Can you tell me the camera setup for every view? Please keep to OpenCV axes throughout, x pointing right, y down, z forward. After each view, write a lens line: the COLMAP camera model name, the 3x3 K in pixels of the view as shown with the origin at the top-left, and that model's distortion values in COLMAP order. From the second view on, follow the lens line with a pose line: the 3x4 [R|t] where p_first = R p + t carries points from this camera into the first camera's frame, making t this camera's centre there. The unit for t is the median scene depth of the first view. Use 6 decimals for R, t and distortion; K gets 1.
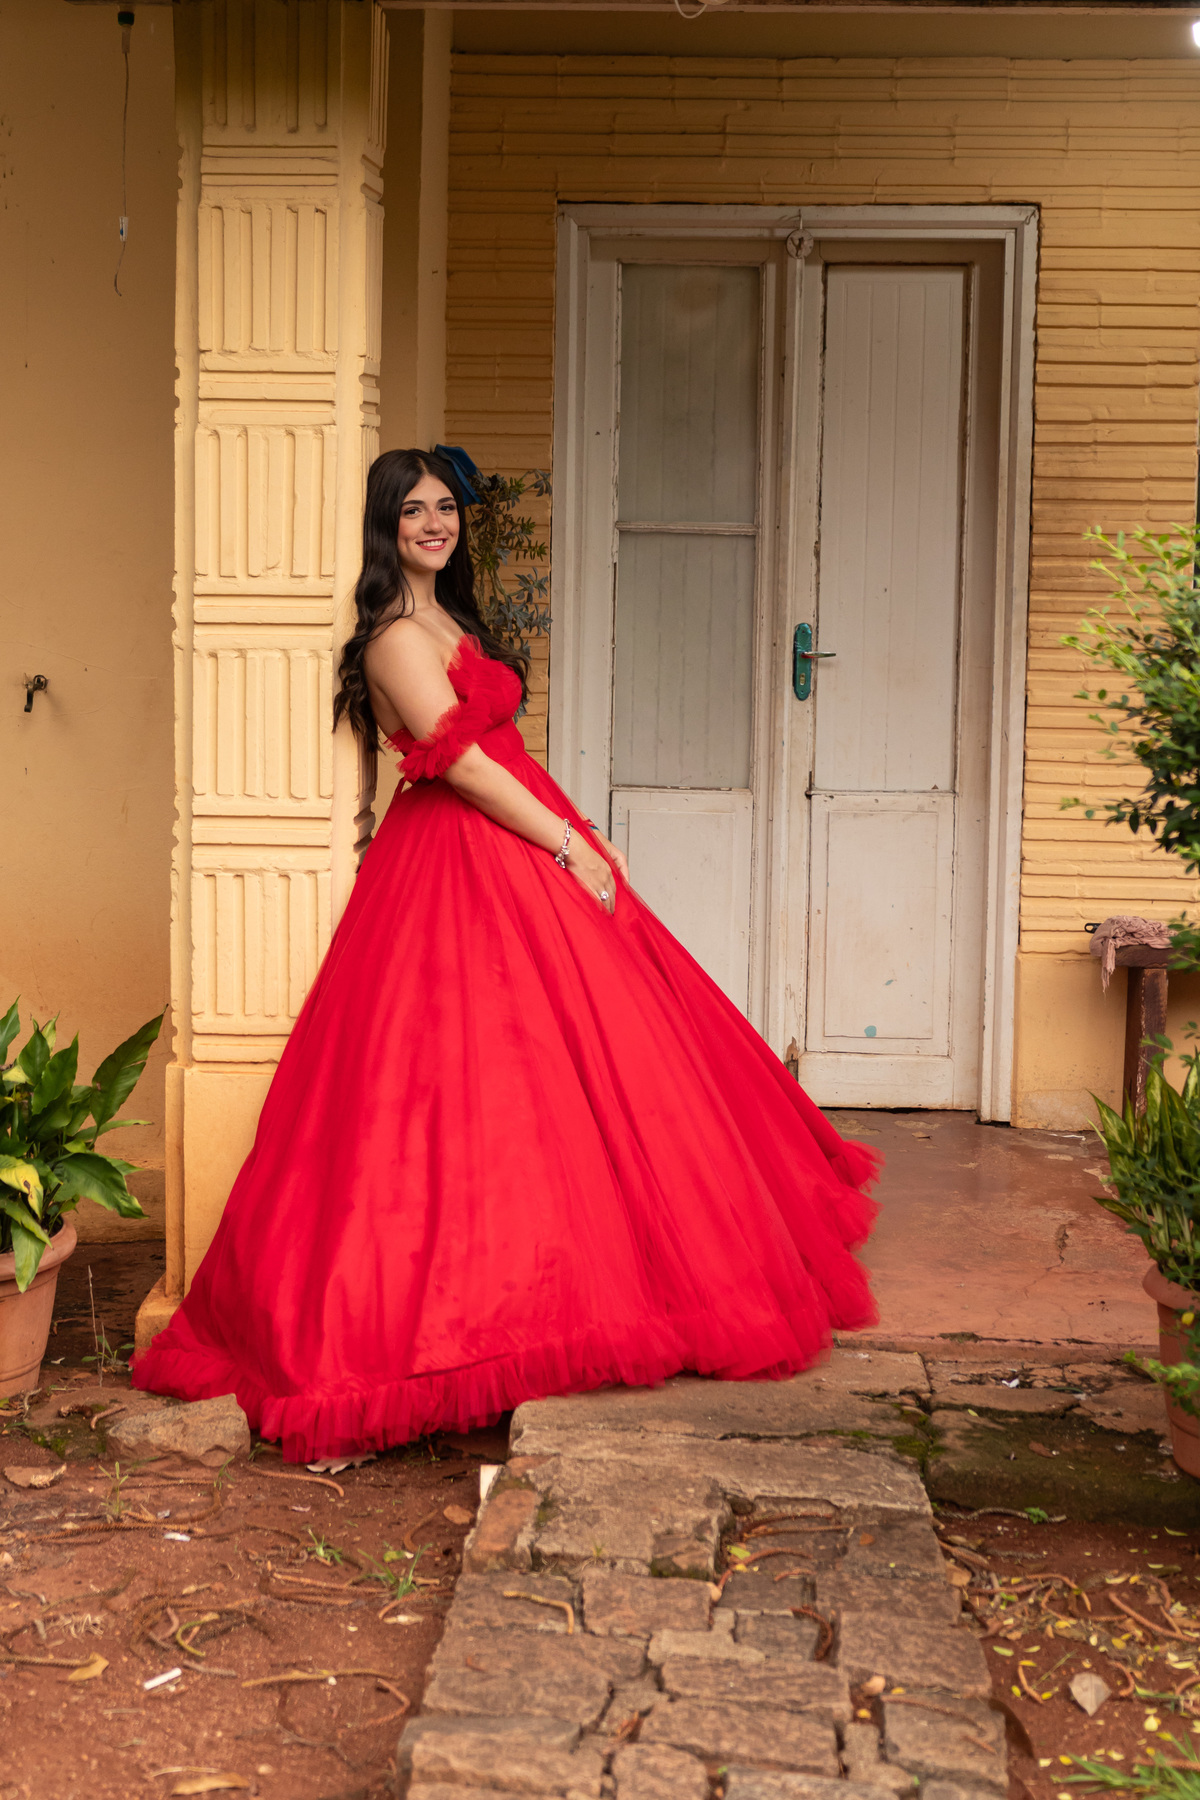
lens RADIAL K [[2821.4, 0, 547.0], [0, 2821.4, 759.3], [0, 0, 1]] dist [0.001706, 0.000000]
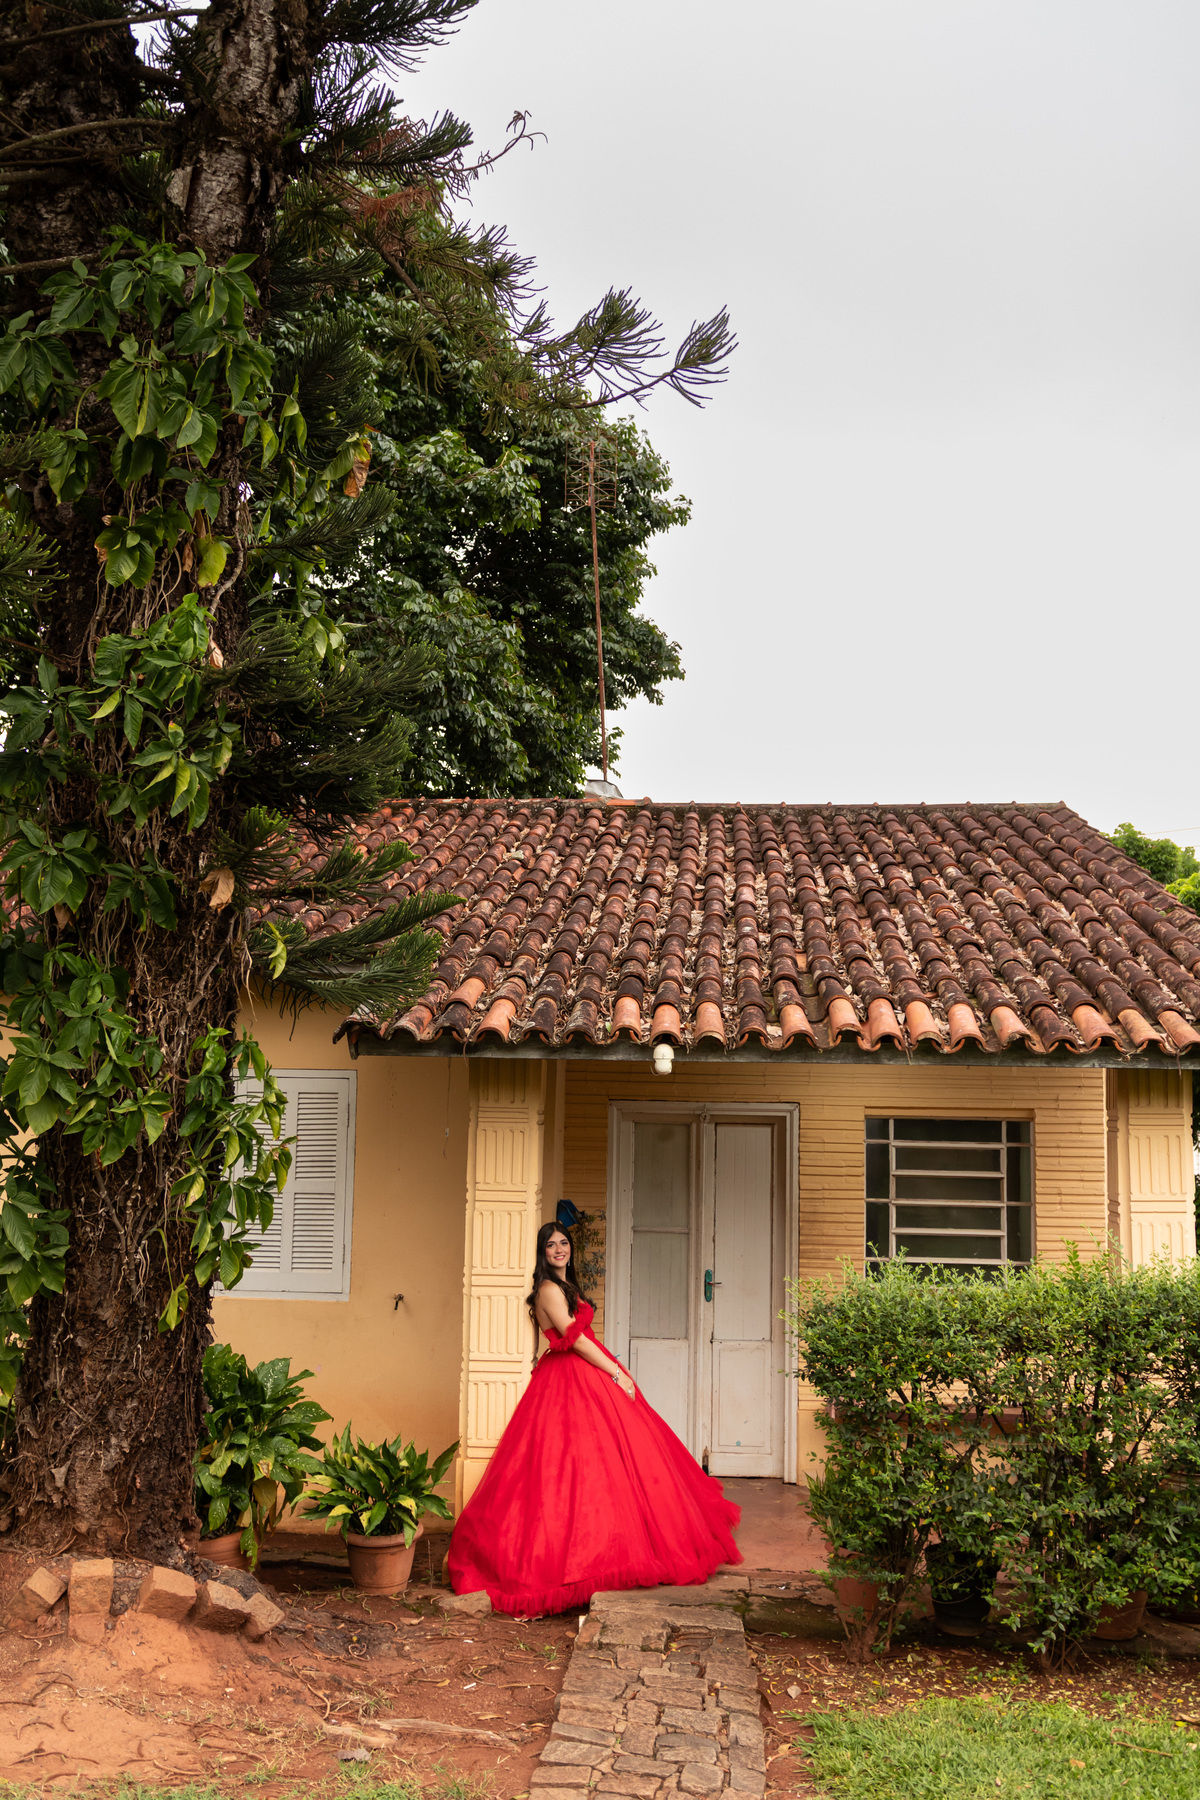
lens RADIAL K [[1678.7, 0, 607.4], [0, 1678.7, 908.3], [0, 0, 1]] dist [-0.009891, 0.000000]
pose [[0.999983, 0.003966, 0.004176, -0.004426], [-0.003048, 0.979677, -0.200559, -0.065454], [-0.004886, 0.200543, 0.979673, -0.507120]]
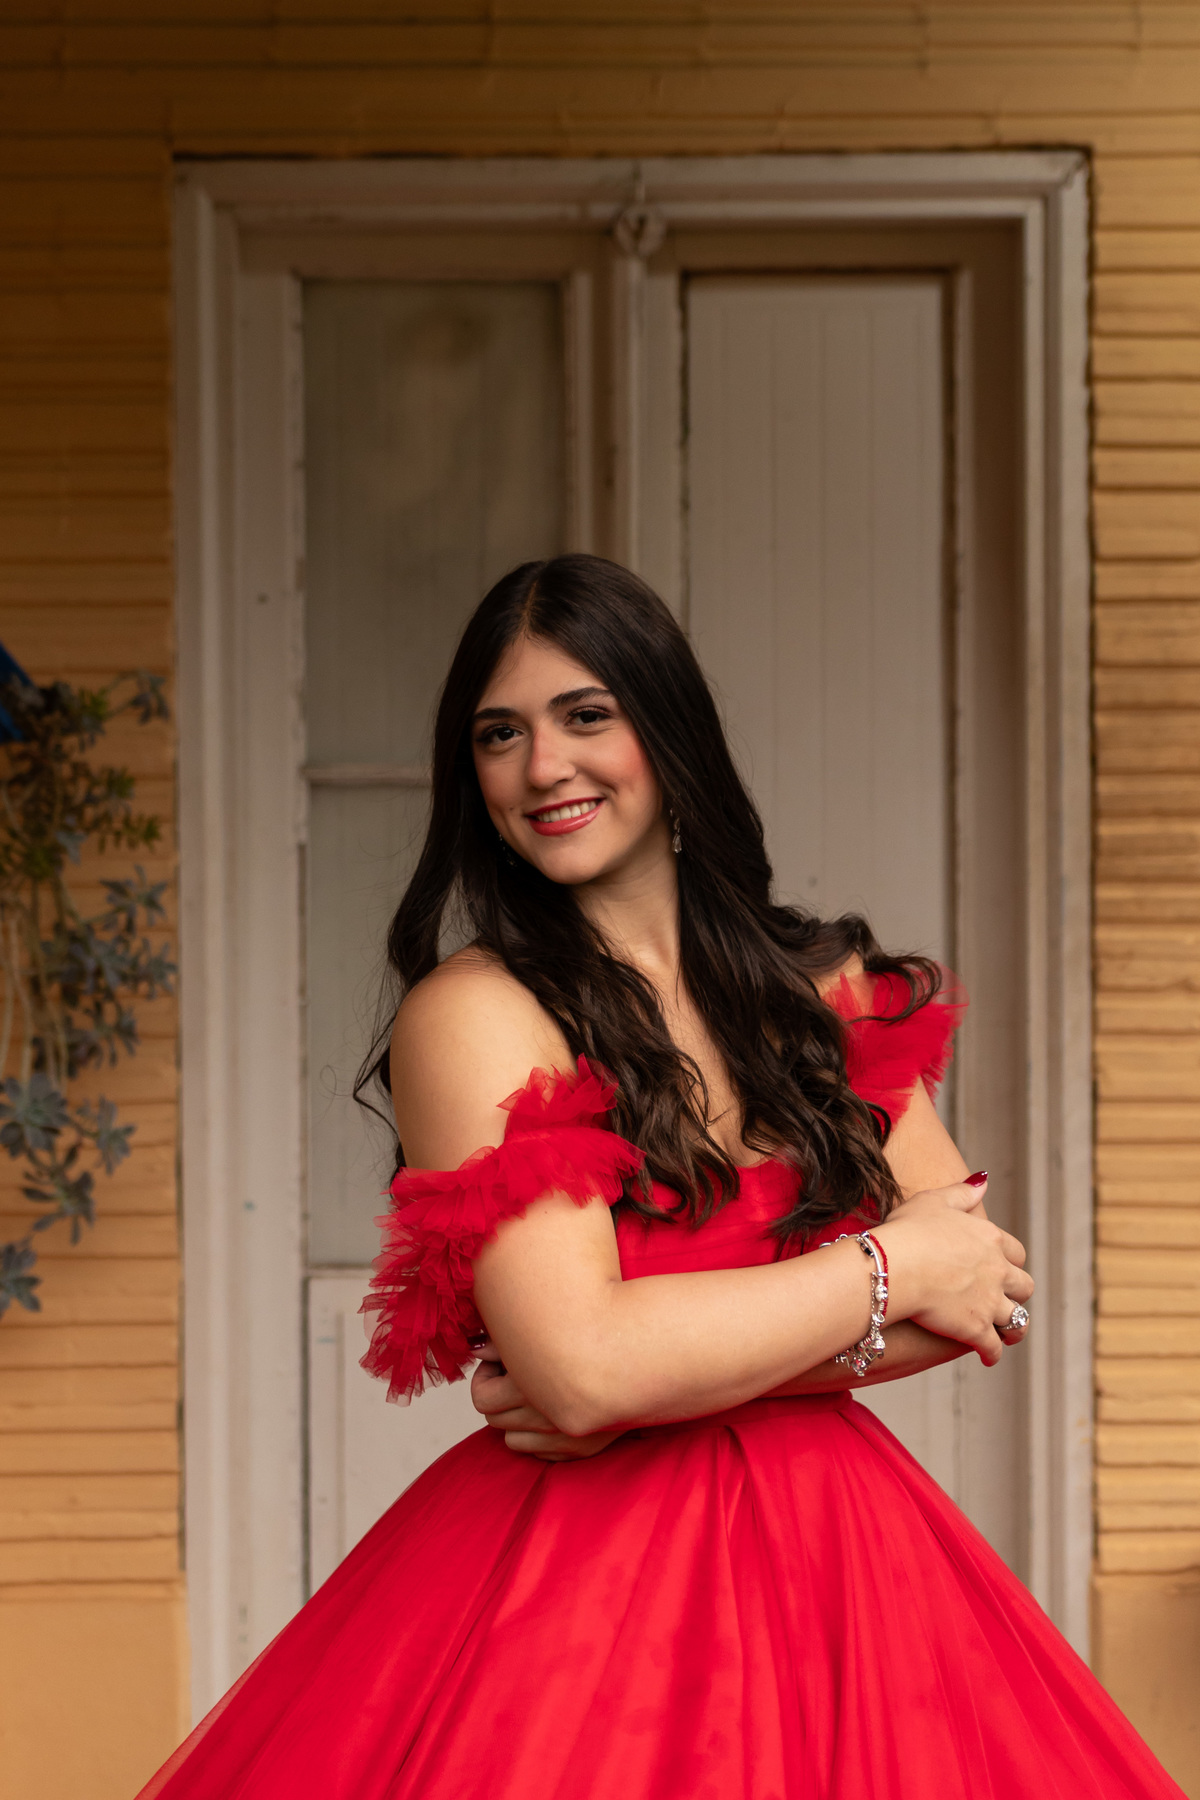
lens RADIAL K [[2754.9, 0, 481.6], [0, 2754.9, 784.9], [0, 0, 1]] dist [-0.031919, 0.000000]
pose [[0.996978, -0.024718, 0.073643, 0.020808], [0.028927, 0.997975, -0.056642, -0.052415], [-0.072094, 0.058601, 0.995675, 0.504841]]
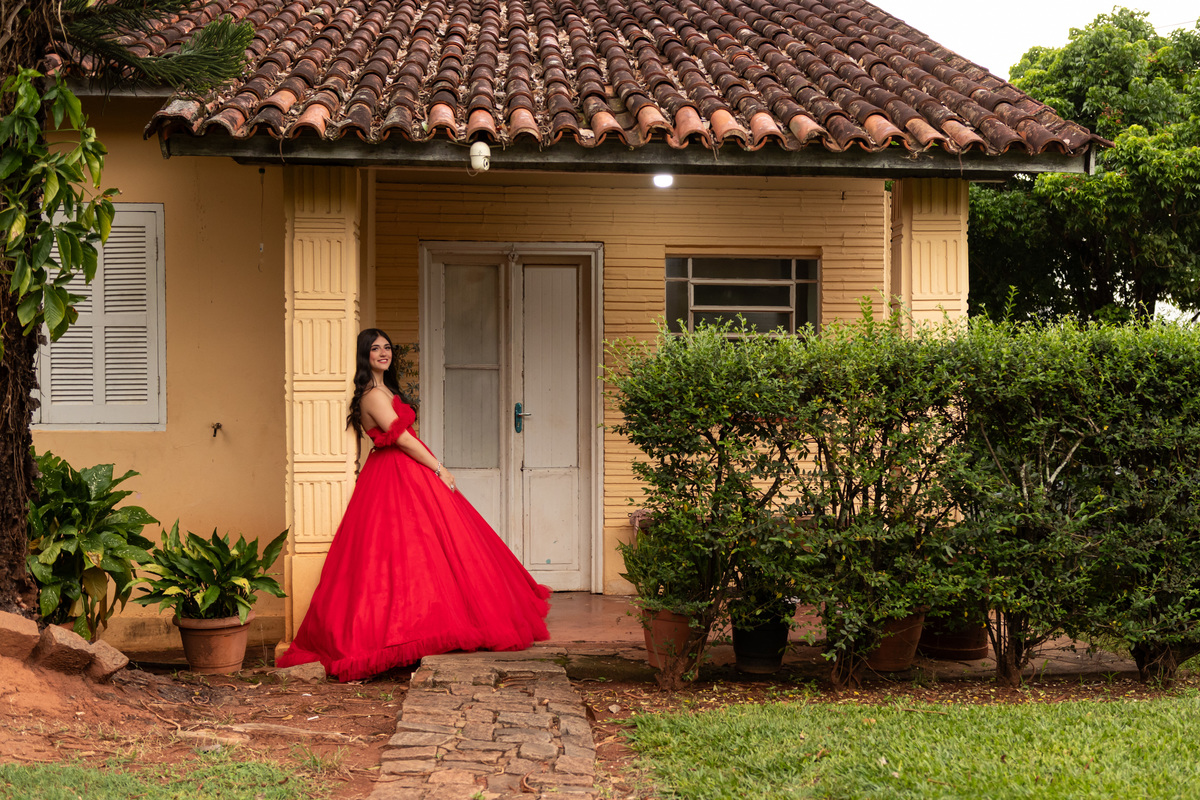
lens RADIAL K [[1613.6, 0, 667.2], [0, 1613.6, 496.9], [0, 0, 1]] dist [0.001534, 0.000000]
pose [[0.984109, -0.020645, 0.176359, -0.038544], [0.028020, 0.998829, -0.039432, 0.103179], [-0.175339, 0.043747, 0.983536, -0.487944]]
